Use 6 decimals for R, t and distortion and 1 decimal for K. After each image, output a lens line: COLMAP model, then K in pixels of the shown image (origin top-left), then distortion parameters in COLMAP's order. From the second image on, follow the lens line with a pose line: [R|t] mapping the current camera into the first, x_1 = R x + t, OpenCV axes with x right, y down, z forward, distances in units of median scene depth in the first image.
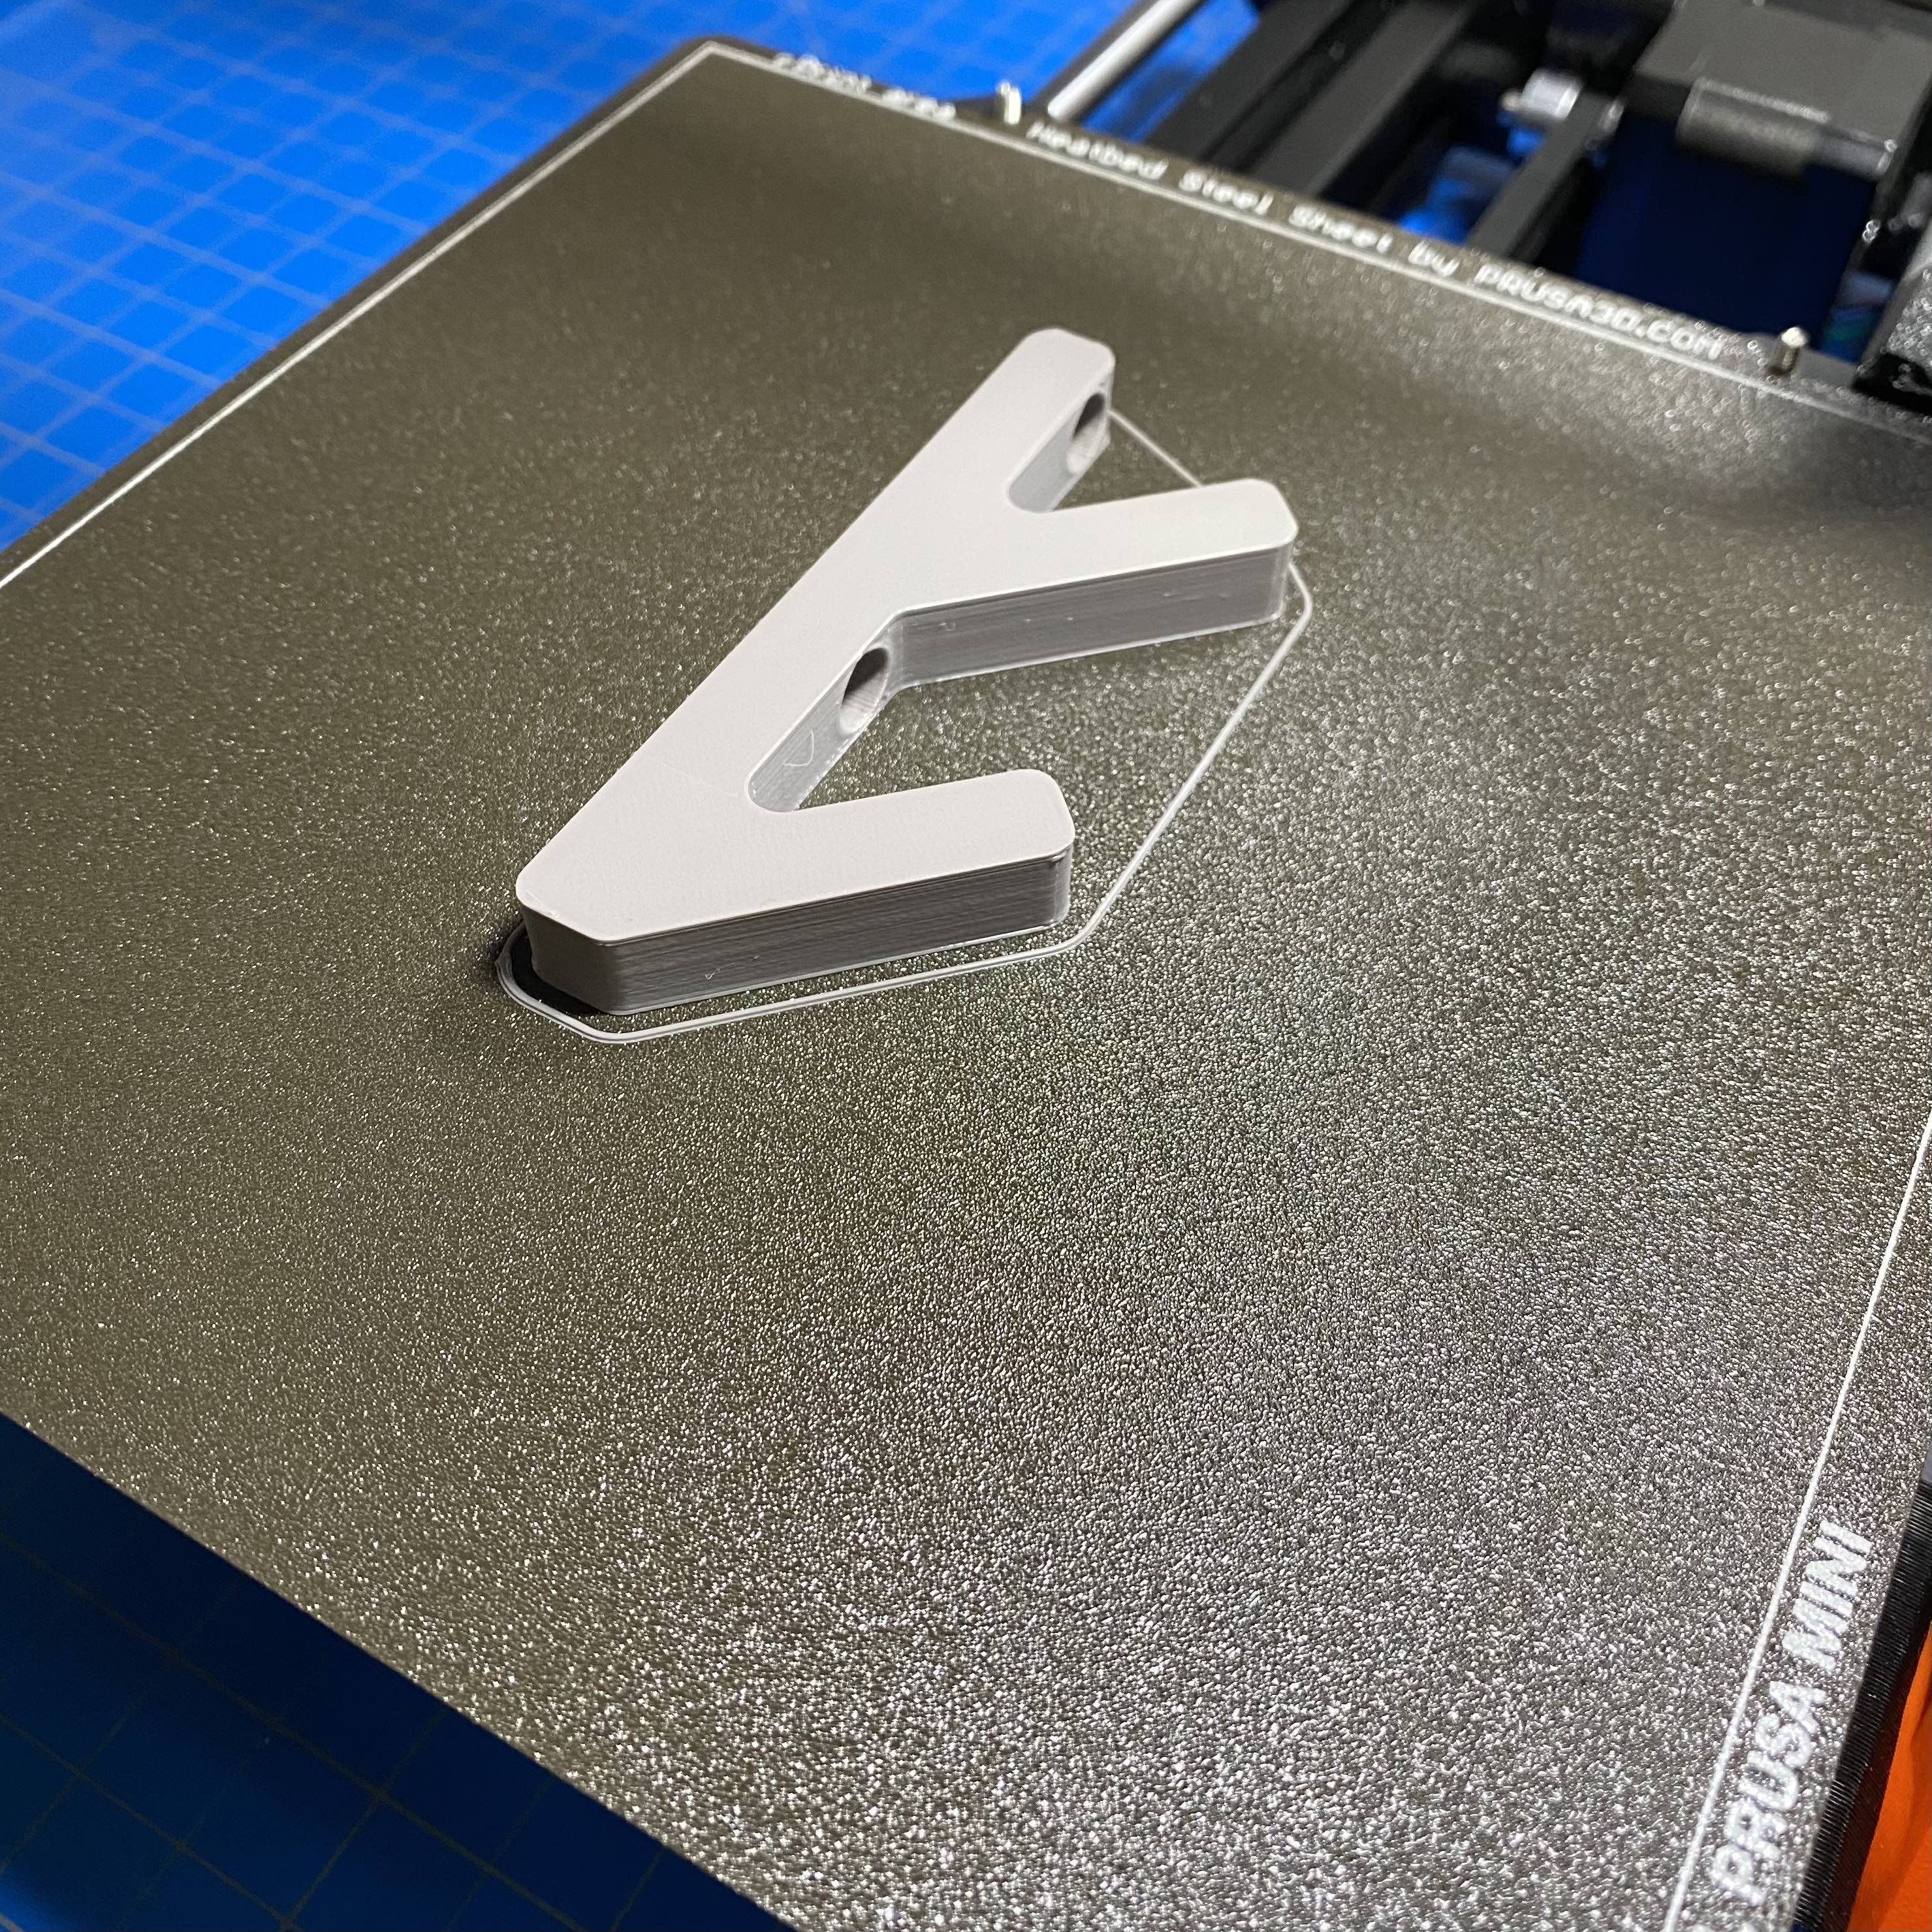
lens RADIAL K [[2167.3, 0, 966.0], [0, 2167.3, 966.0], [0, 0, 1]] dist [-0.061430, 0.000334]
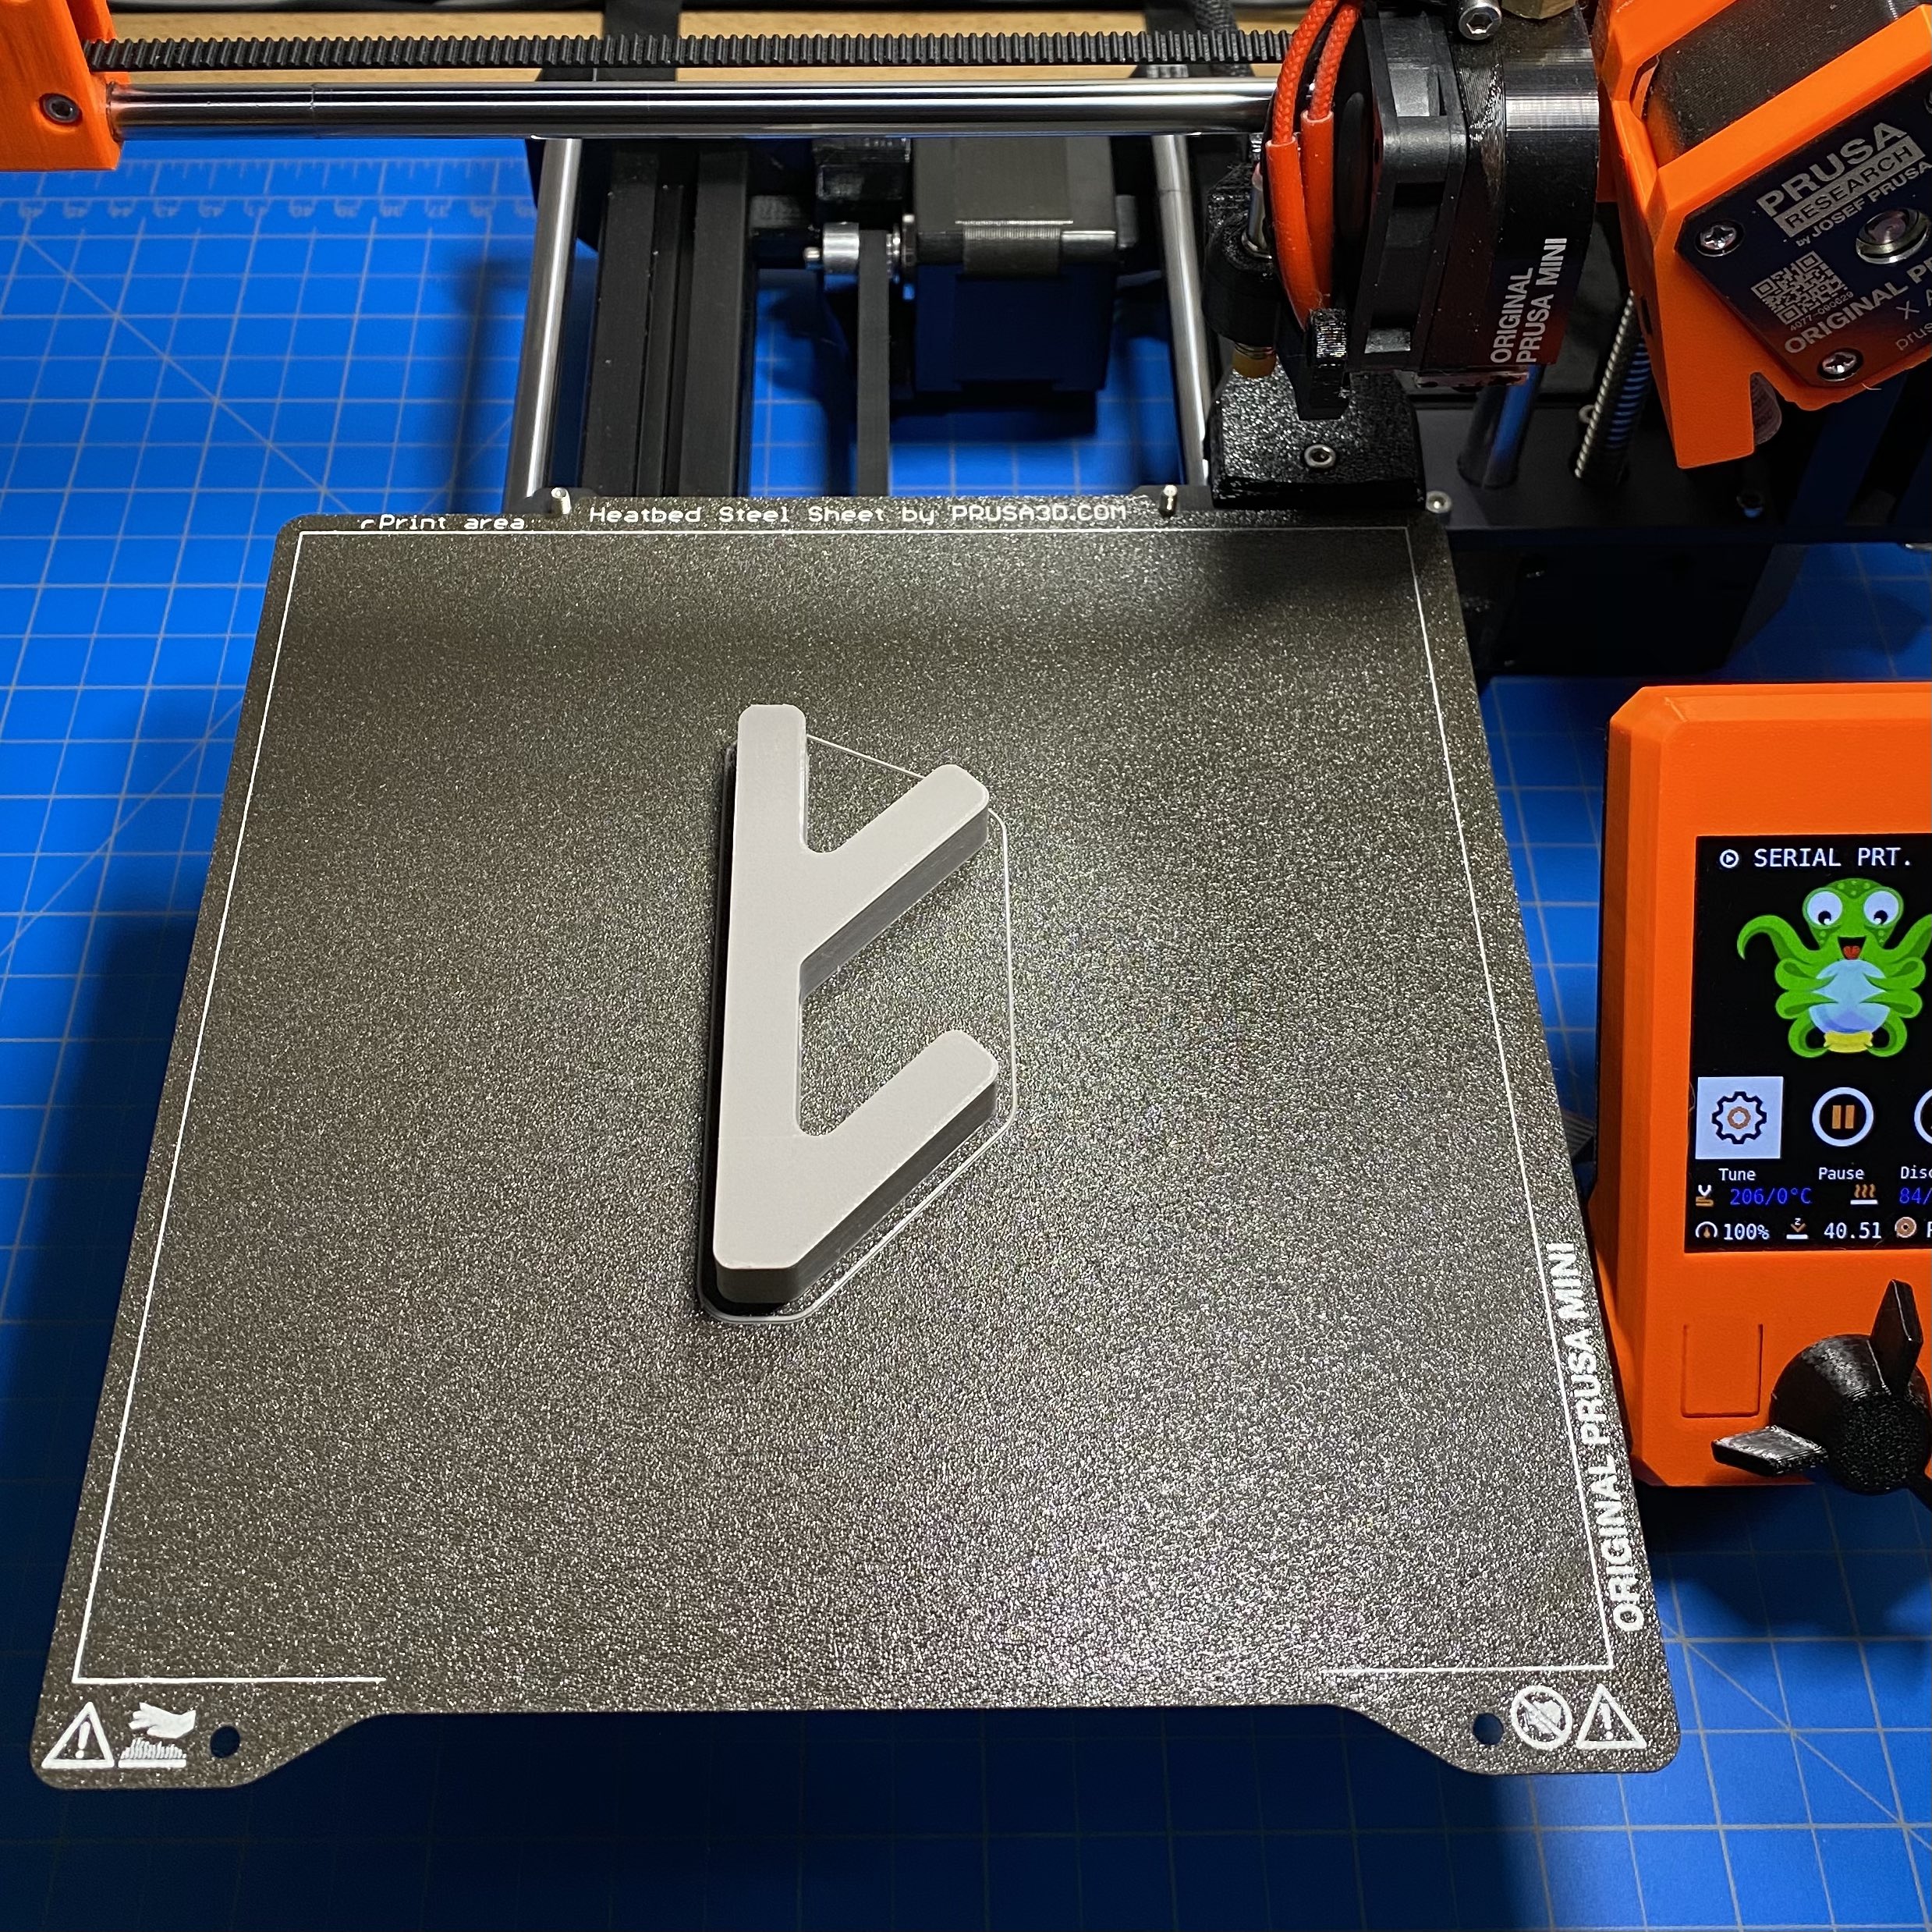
lens RADIAL K [[2167.3, 0, 966.0], [0, 2167.3, 966.0], [0, 0, 1]] dist [-0.061430, 0.000334]
pose [[0.861172, -0.448166, 0.239854, -0.332351], [0.414176, 0.892213, 0.180038, -0.441837], [-0.294688, -0.055702, 0.953969, -0.561016]]
